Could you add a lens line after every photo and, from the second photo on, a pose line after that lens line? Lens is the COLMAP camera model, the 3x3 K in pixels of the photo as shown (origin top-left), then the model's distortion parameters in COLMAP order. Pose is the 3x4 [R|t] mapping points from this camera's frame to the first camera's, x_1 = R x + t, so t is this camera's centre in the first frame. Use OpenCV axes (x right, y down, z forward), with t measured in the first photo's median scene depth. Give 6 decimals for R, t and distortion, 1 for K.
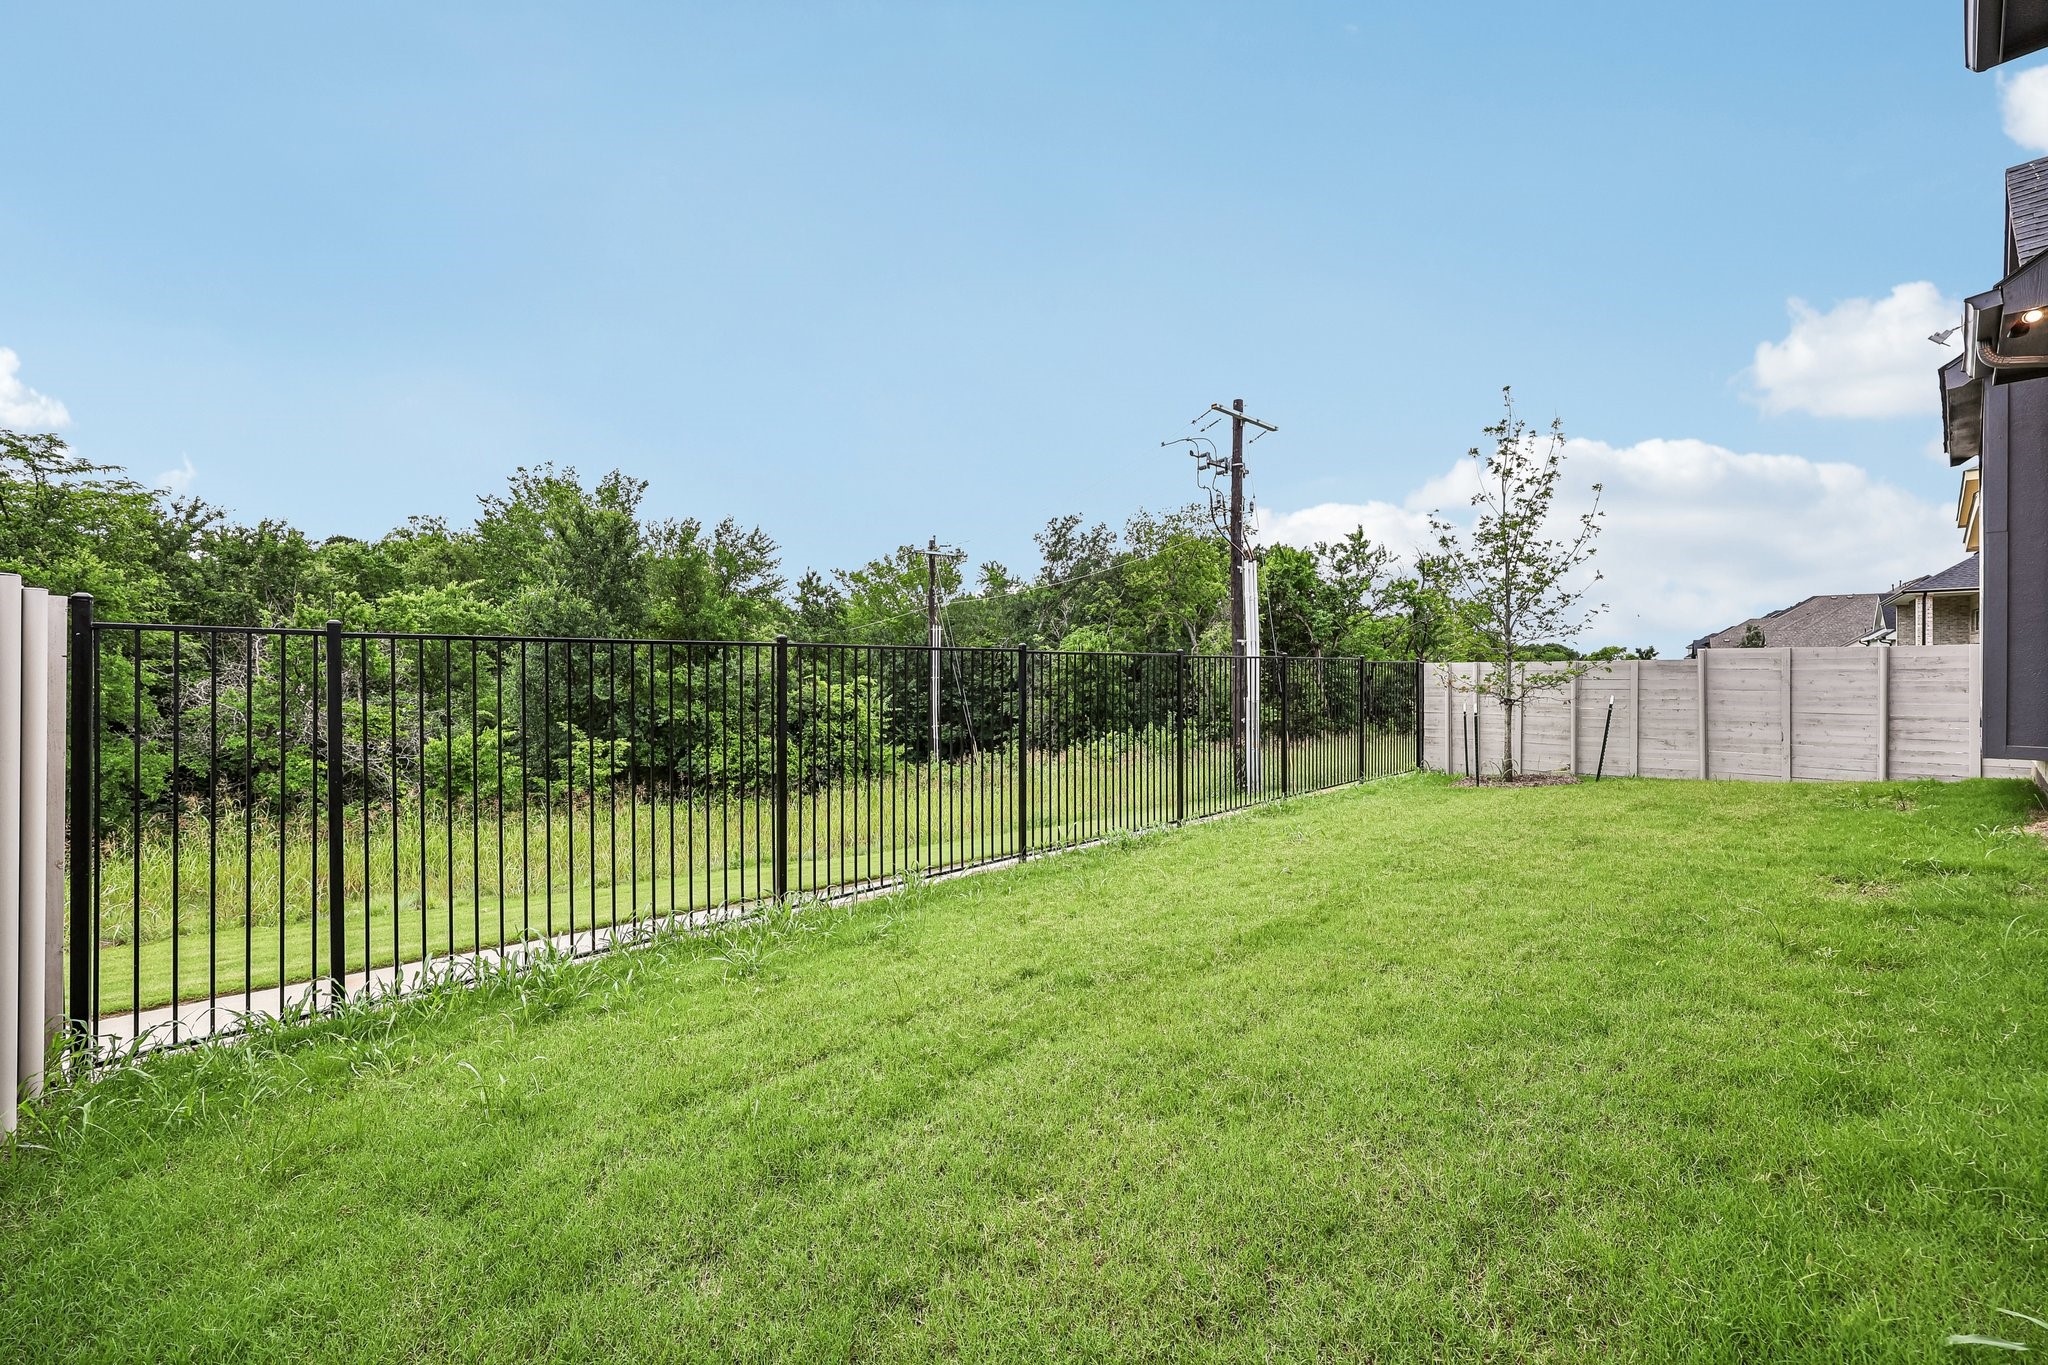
lens RADIAL K [[820.3, 0, 1020.5], [0, 820.3, 677.1], [0, 0, 1]] dist [0.004476, 0.000276]
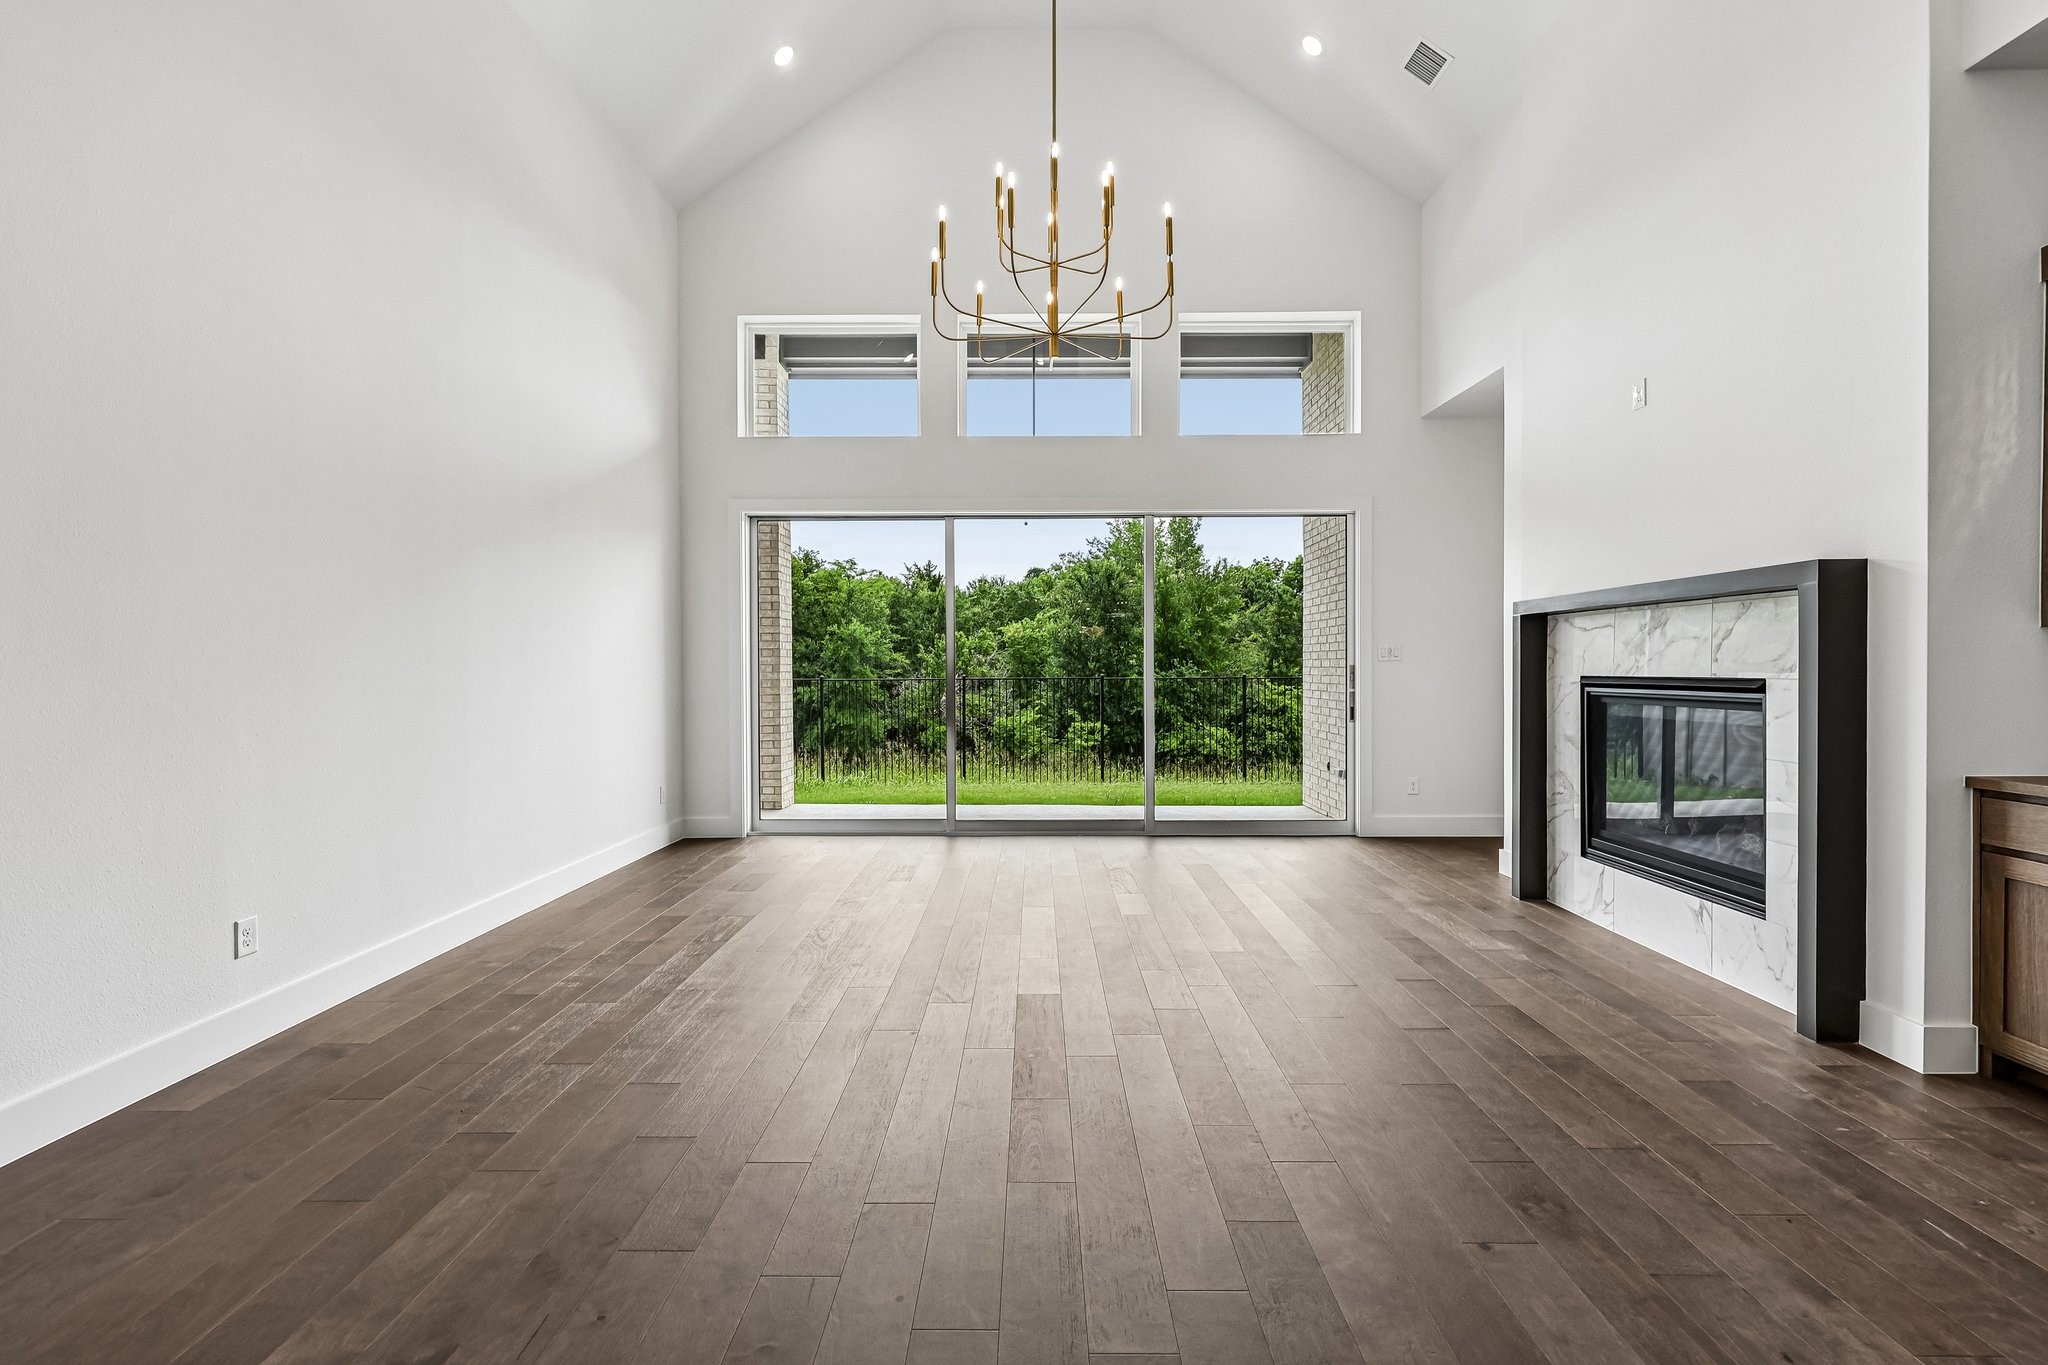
lens RADIAL K [[859.8, 0, 1006.6], [0, 859.8, 681.8], [0, 0, 1]] dist [-0.002370, -0.000110]
pose [[0.727987, 0.007014, -0.685555, 0.439349], [0.000861, 0.999938, 0.011144, -0.013358], [0.685590, -0.008703, 0.727936, -0.221291]]
